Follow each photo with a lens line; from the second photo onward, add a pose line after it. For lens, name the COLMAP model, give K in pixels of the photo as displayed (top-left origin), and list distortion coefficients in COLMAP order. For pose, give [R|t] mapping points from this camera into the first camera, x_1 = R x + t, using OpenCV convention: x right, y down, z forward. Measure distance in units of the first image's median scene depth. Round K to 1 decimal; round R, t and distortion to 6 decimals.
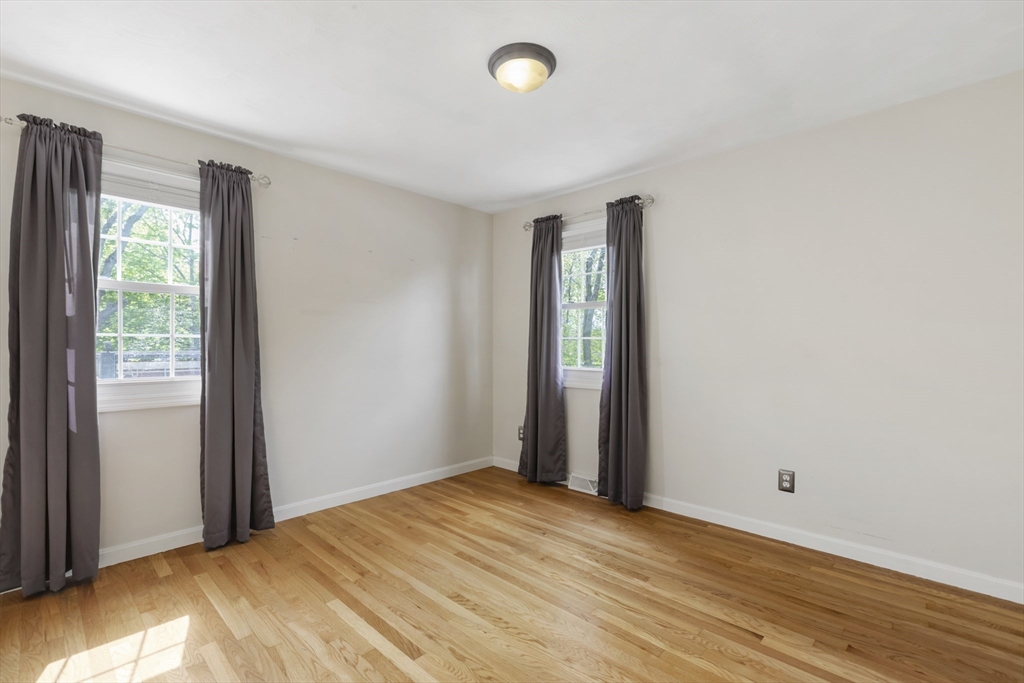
lens RADIAL K [[458.9, 0, 512.0], [0, 458.9, 341.5], [0, 0, 1]] dist [-0.000019, -0.000581]
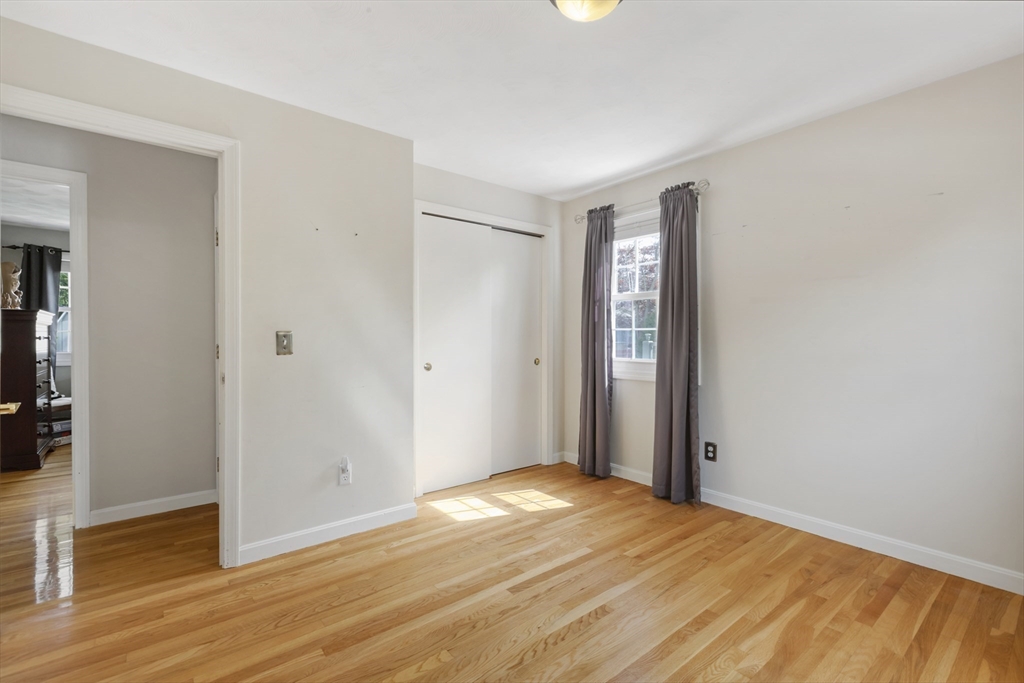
lens RADIAL K [[458.9, 0, 512.0], [0, 458.9, 341.5], [0, 0, 1]] dist [-0.000019, -0.000581]
pose [[-0.130393, 0.006024, -0.991444, 0.649113], [0.007720, 0.999957, 0.005060, 0.013472], [0.991432, -0.006994, -0.130434, 0.762632]]
